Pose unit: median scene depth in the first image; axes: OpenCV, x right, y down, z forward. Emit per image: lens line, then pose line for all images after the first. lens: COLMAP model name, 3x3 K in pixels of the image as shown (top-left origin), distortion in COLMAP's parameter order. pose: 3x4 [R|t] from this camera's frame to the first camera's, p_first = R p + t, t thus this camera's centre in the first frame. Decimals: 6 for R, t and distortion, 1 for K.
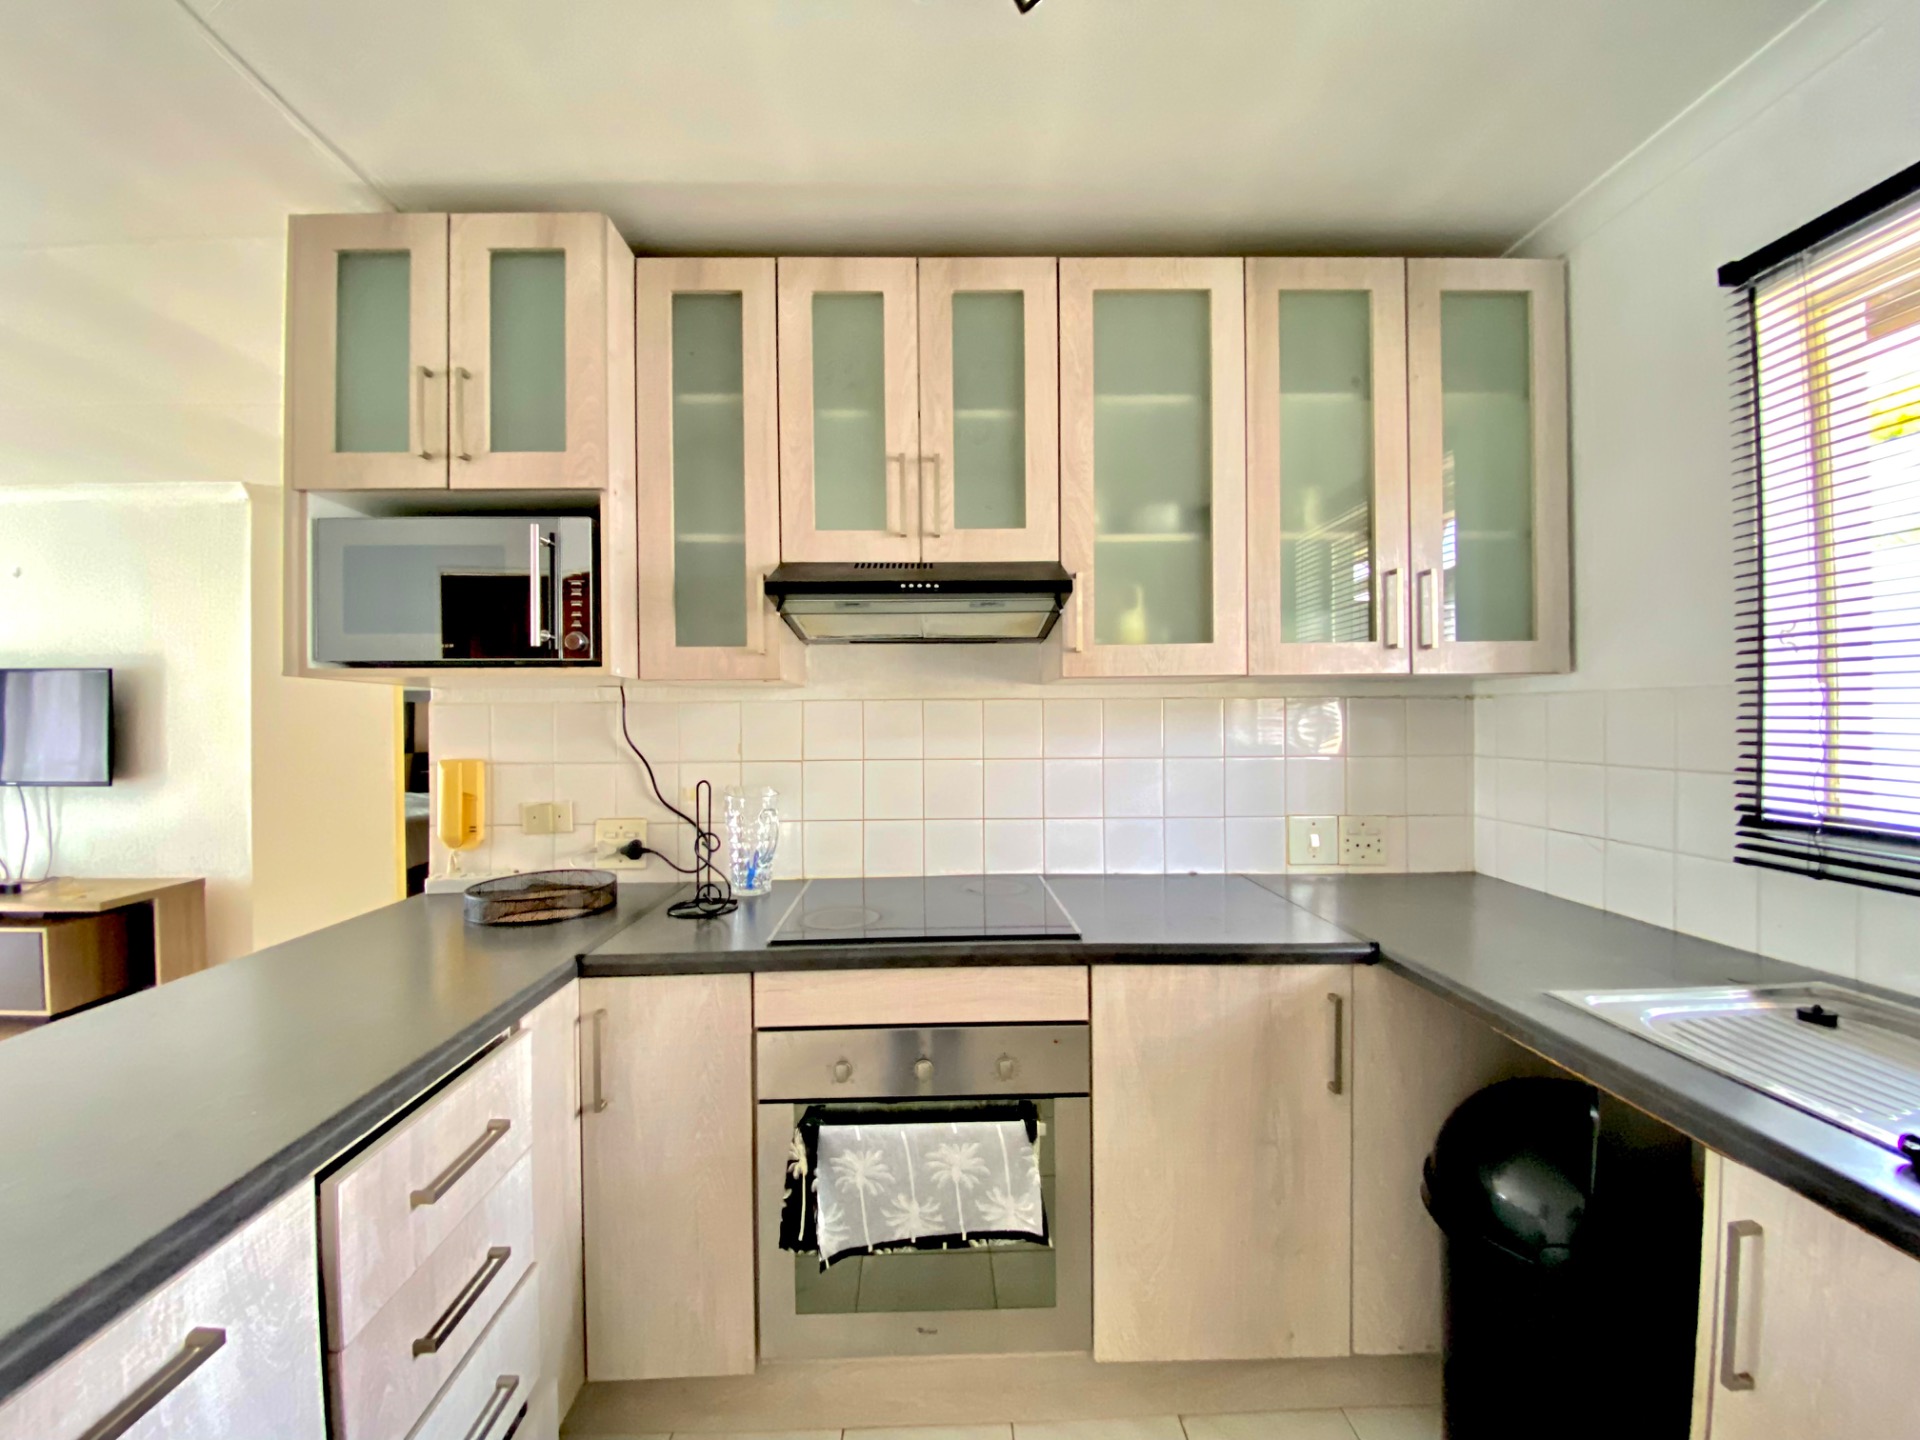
lens RADIAL K [[779.0, 0, 951.3], [0, 779.0, 720.9], [0, 0, 1]] dist [0.043405, -0.034944]
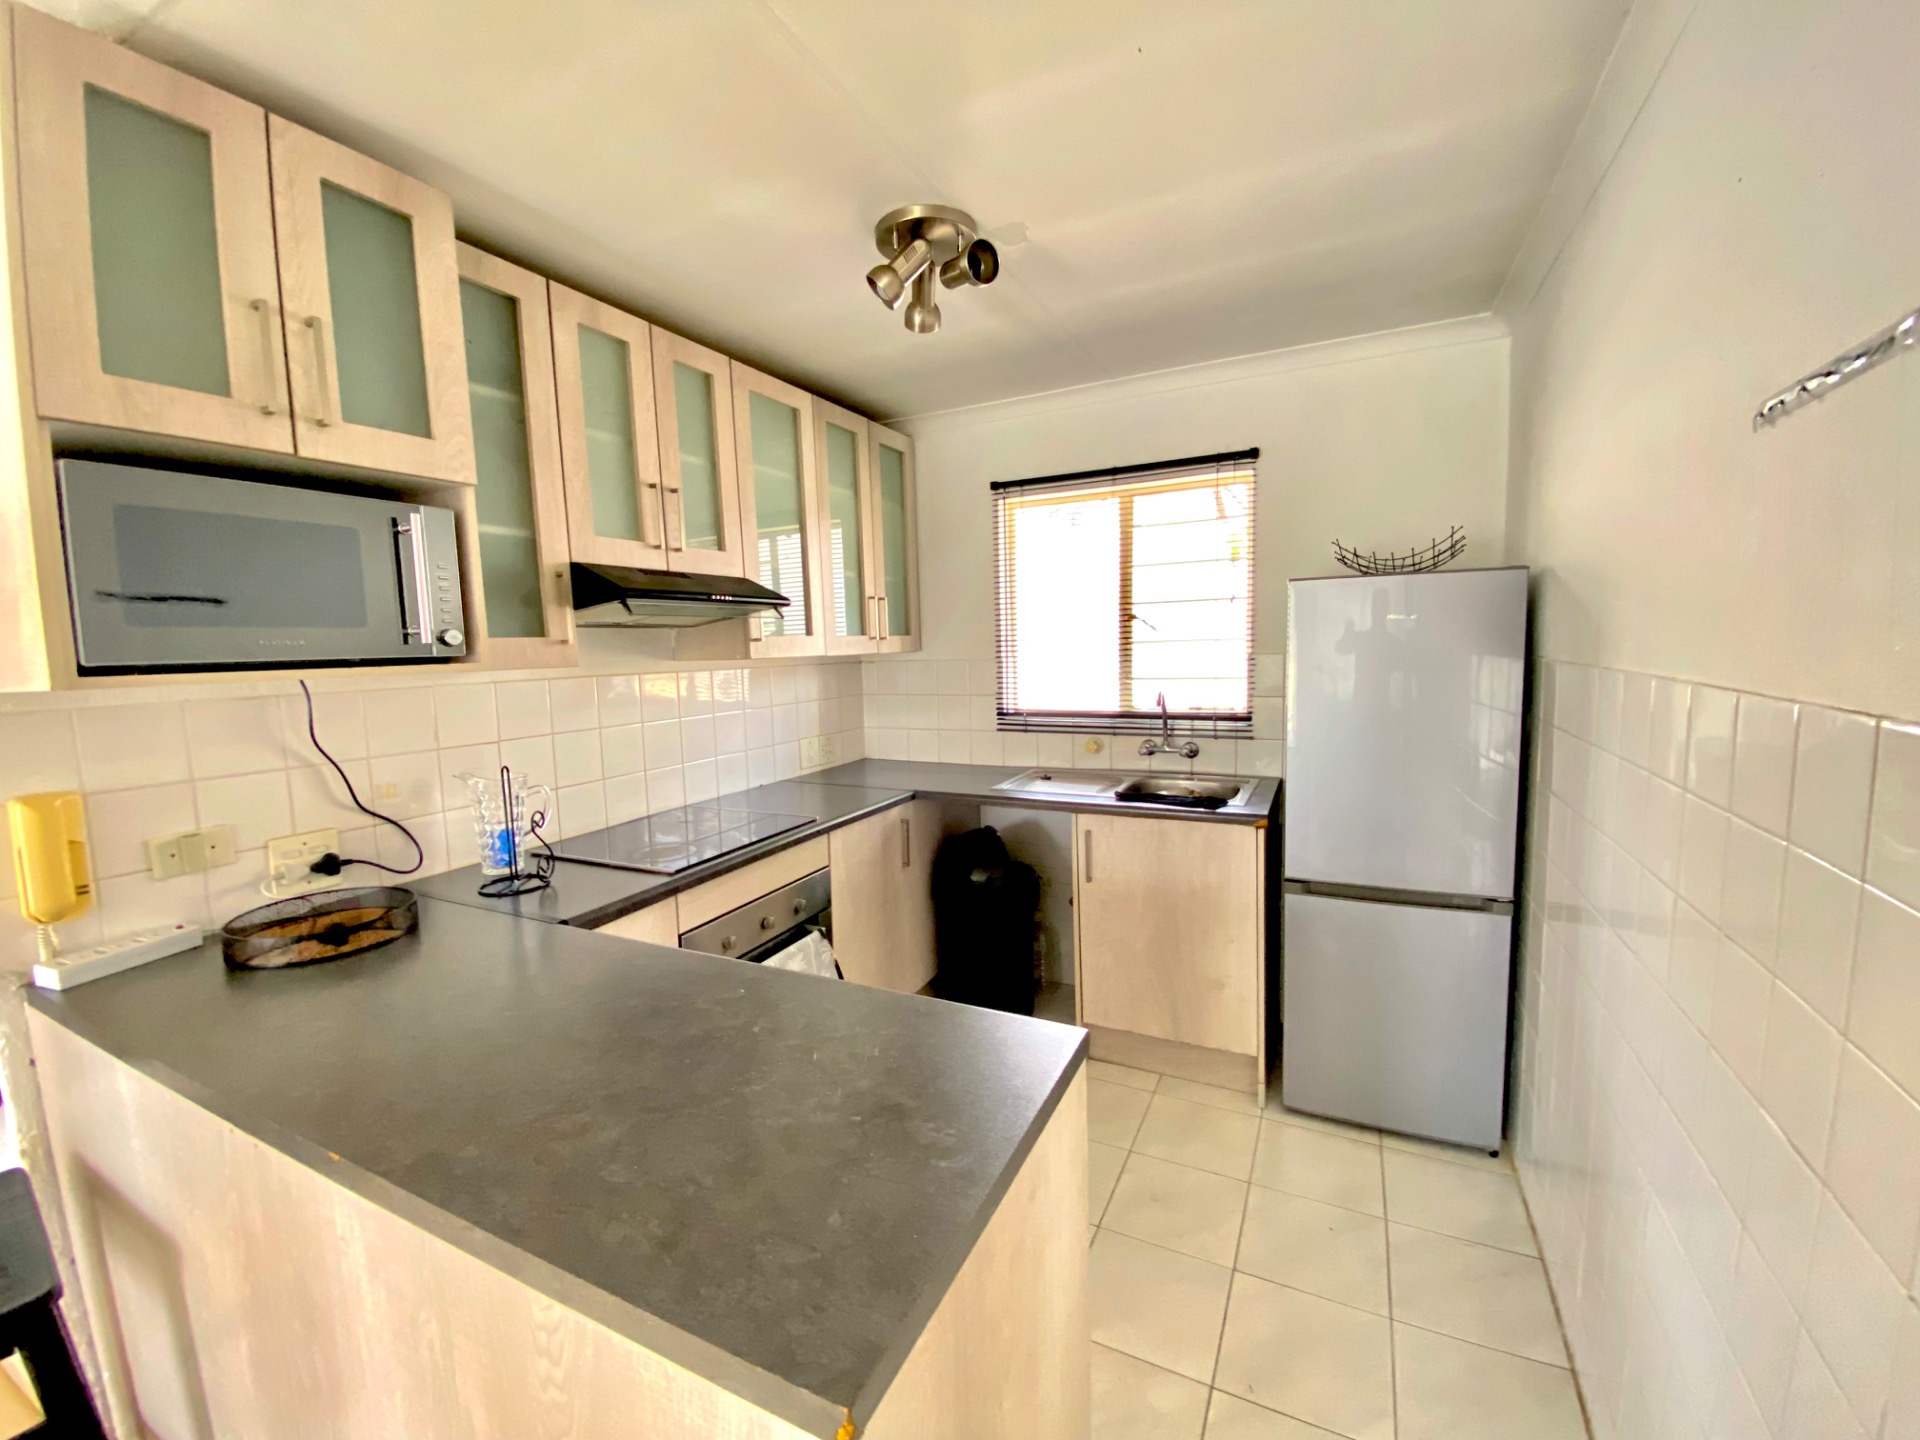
lens RADIAL K [[779.0, 0, 951.3], [0, 779.0, 720.9], [0, 0, 1]] dist [0.043405, -0.034944]
pose [[0.467887, -0.093579, 0.878820, -0.994135], [0.029742, 0.995482, 0.090167, -0.062101], [-0.883288, -0.016050, 0.468556, -0.014111]]
